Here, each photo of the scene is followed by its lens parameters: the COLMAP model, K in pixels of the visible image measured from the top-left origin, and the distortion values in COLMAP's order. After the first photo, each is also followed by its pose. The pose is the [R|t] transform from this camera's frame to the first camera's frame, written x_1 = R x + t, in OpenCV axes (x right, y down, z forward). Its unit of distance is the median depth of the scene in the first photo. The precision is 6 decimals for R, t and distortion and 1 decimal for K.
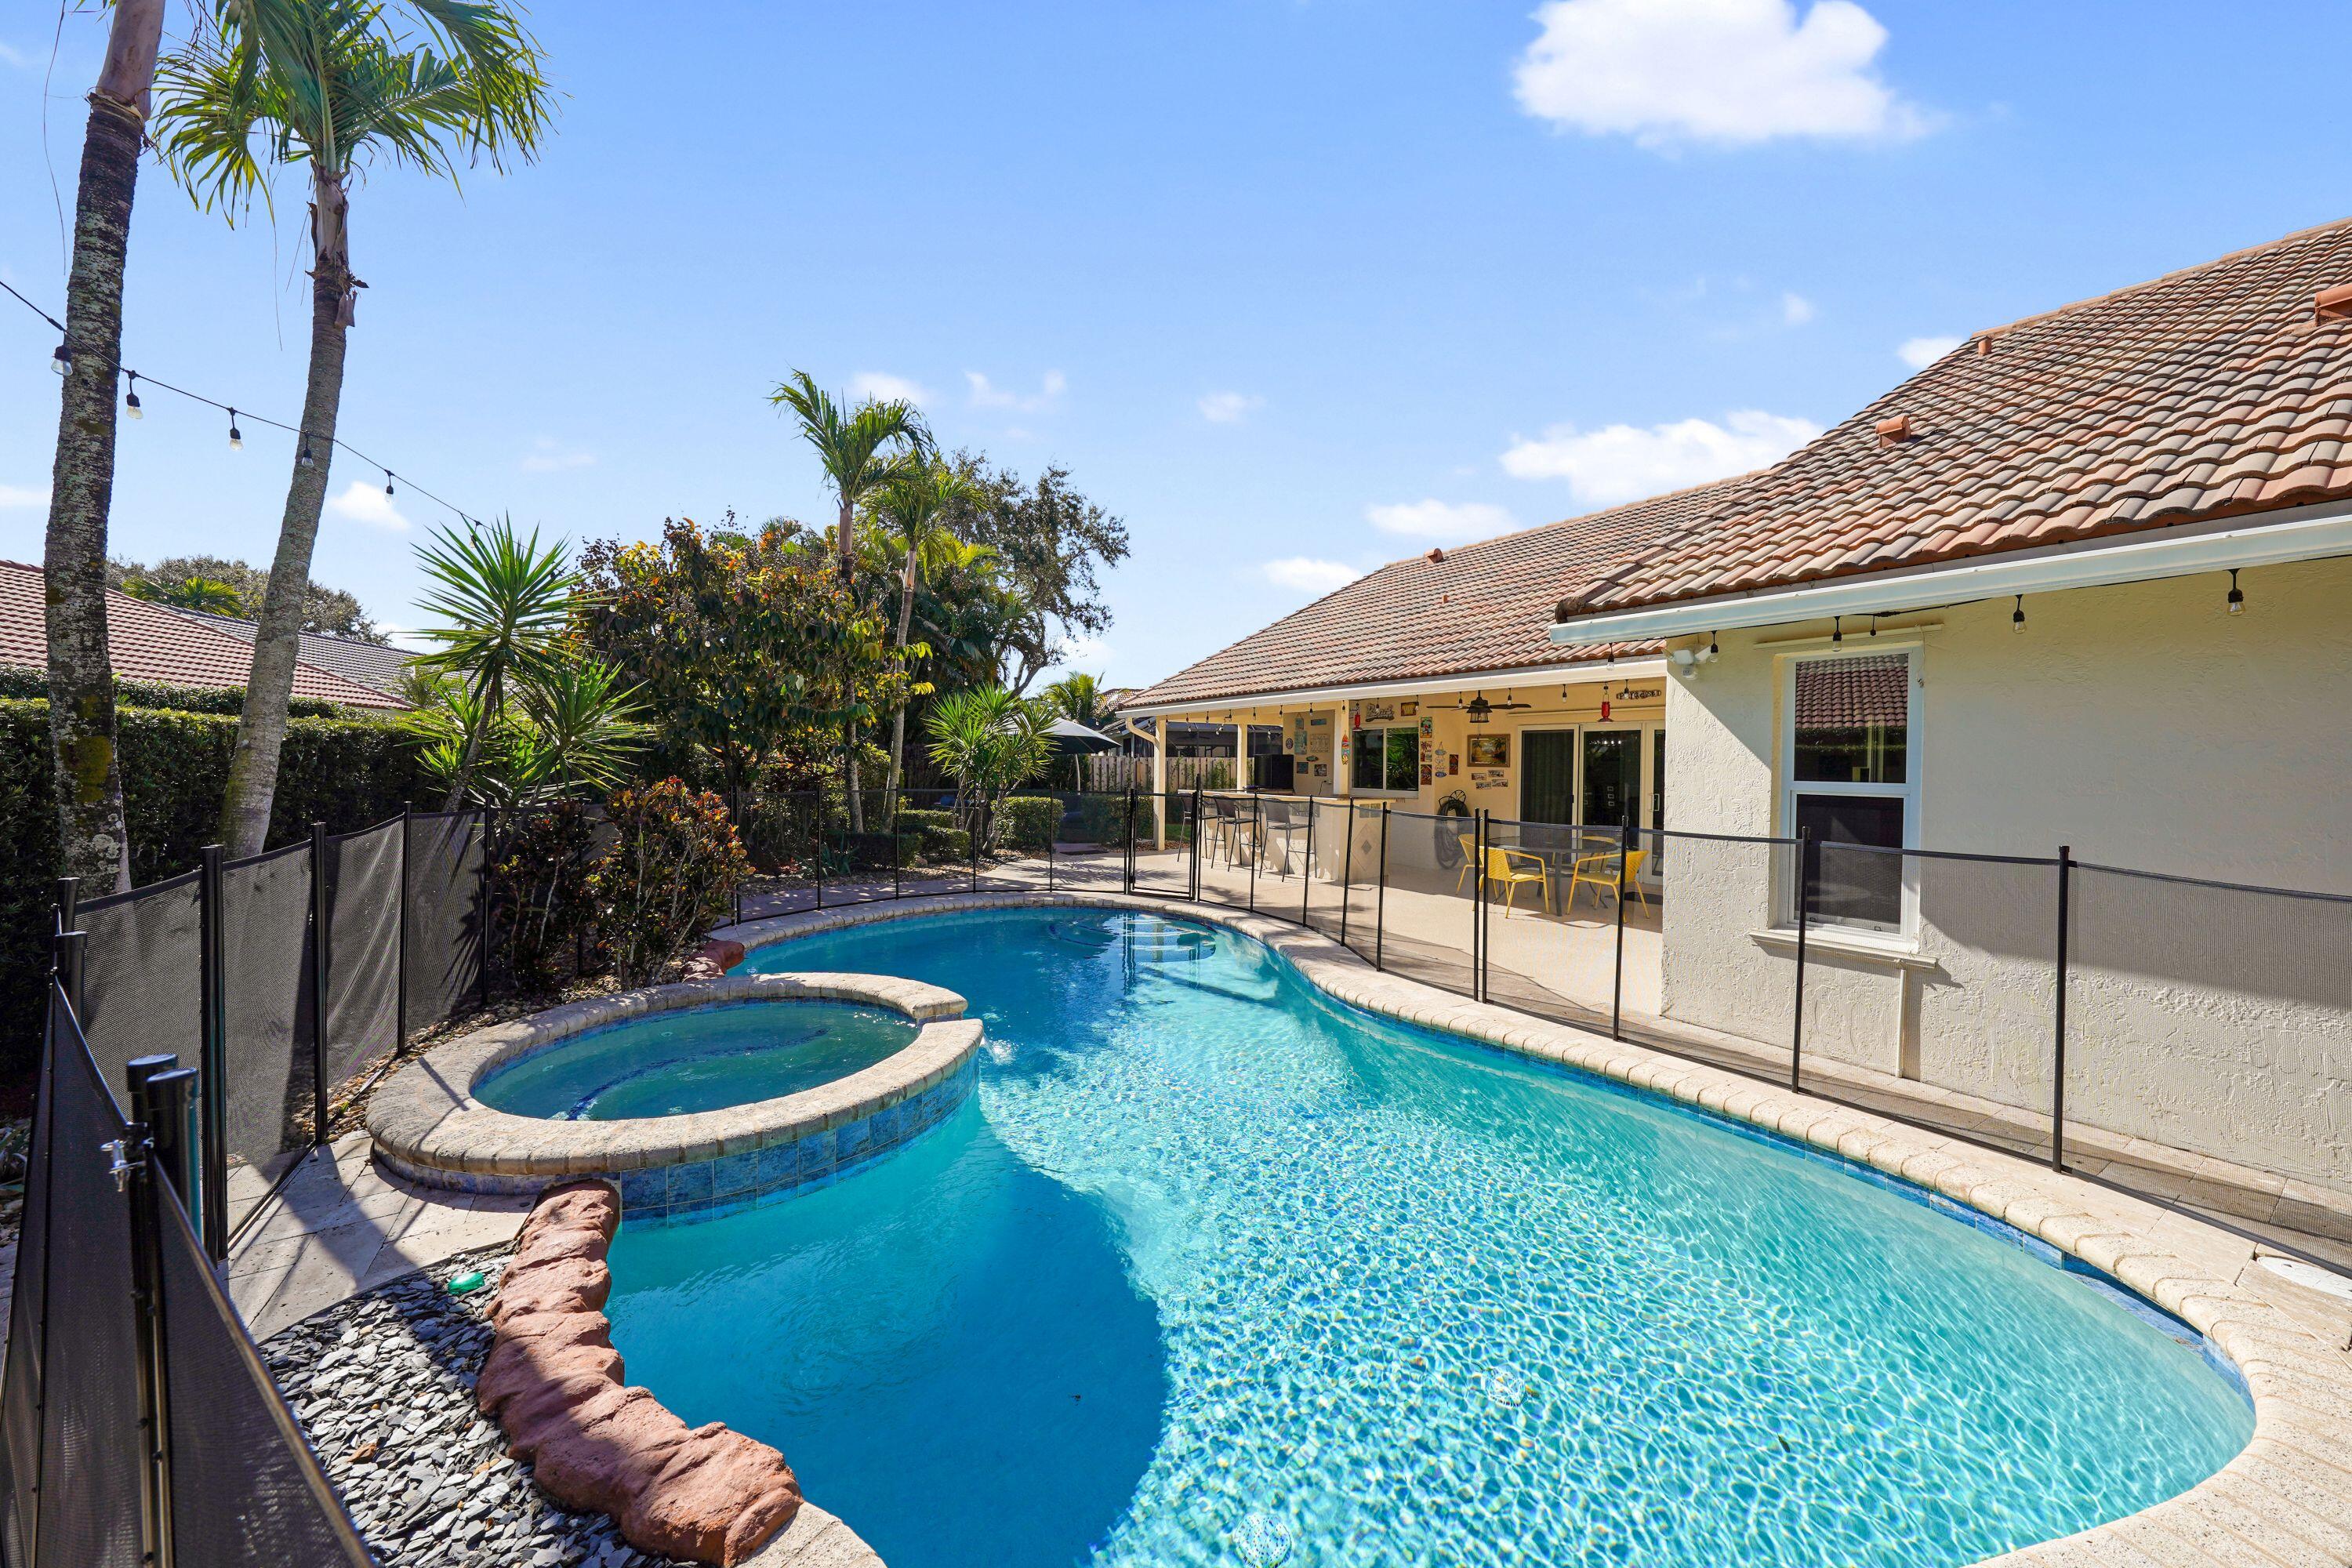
lens RADIAL K [[829.3, 0, 1165.7], [0, 829.3, 781.5], [0, 0, 1]] dist [-0.003560, 0.000305]
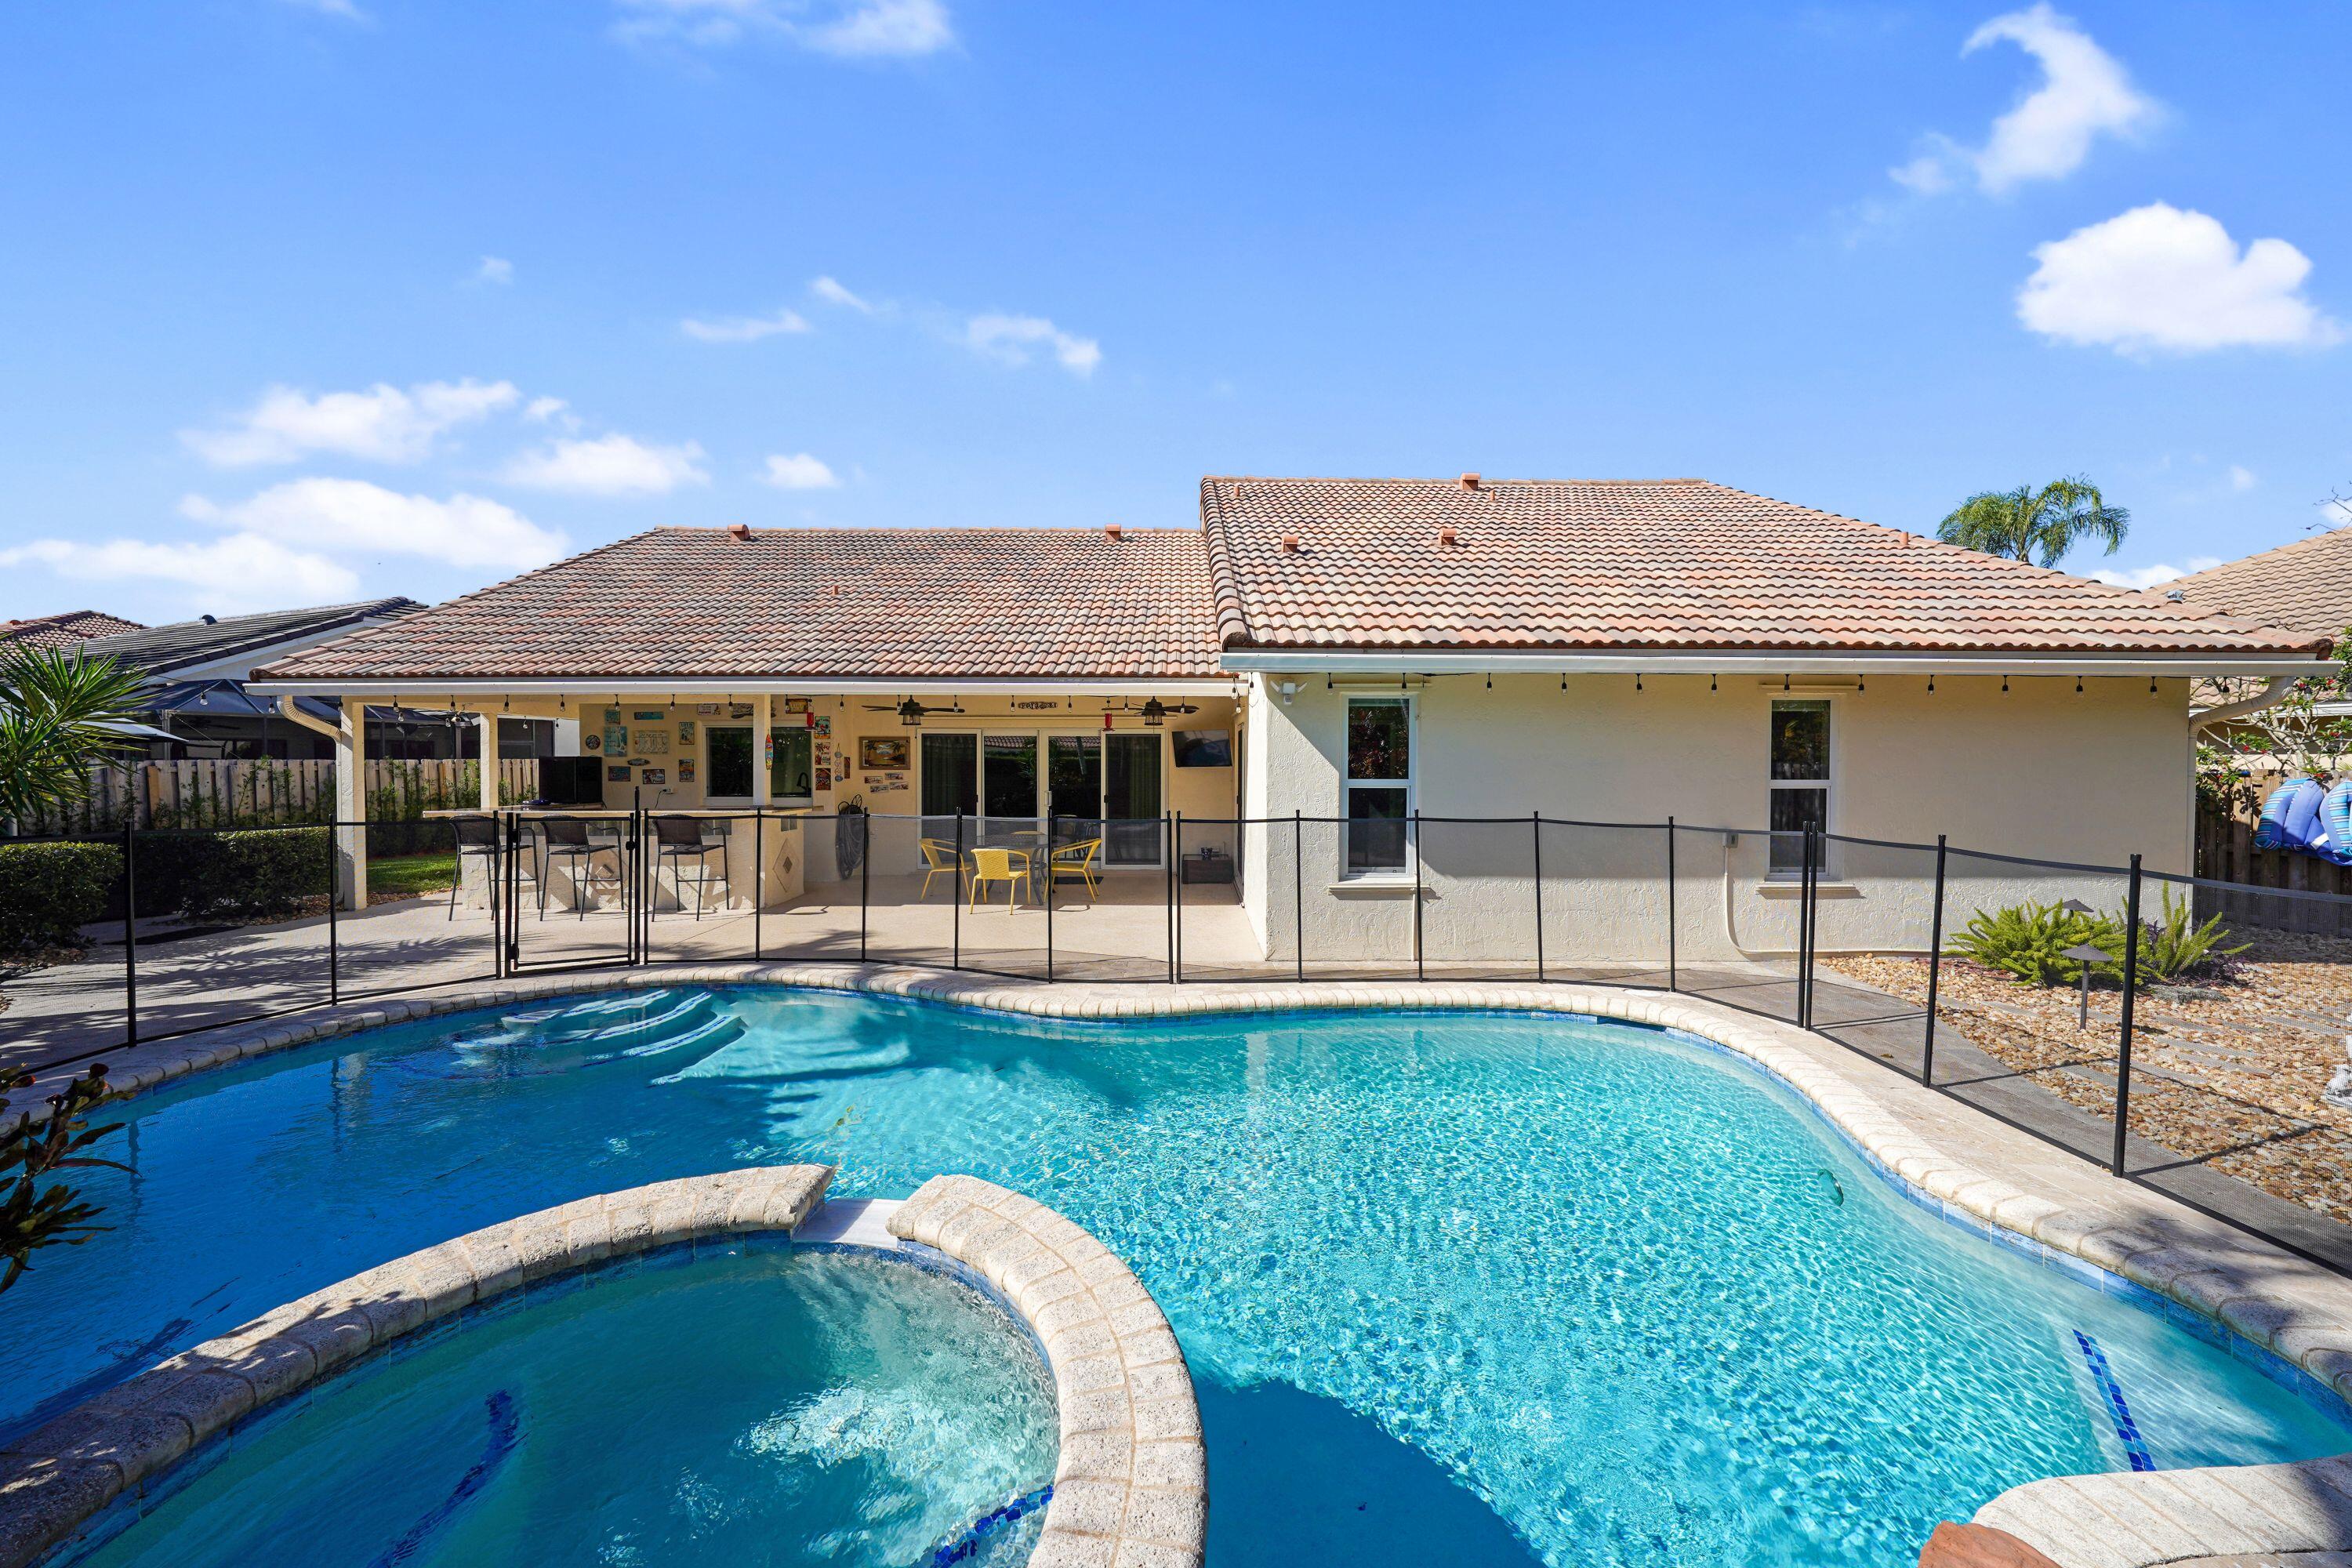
lens RADIAL K [[829.3, 0, 1178.1], [0, 829.3, 775.0], [0, 0, 1]] dist [-0.003560, 0.000305]
pose [[0.528805, -0.020809, 0.848488, -0.256950], [0.024989, 0.999648, 0.008943, -0.011189], [-0.848375, 0.016474, 0.529139, 0.184795]]
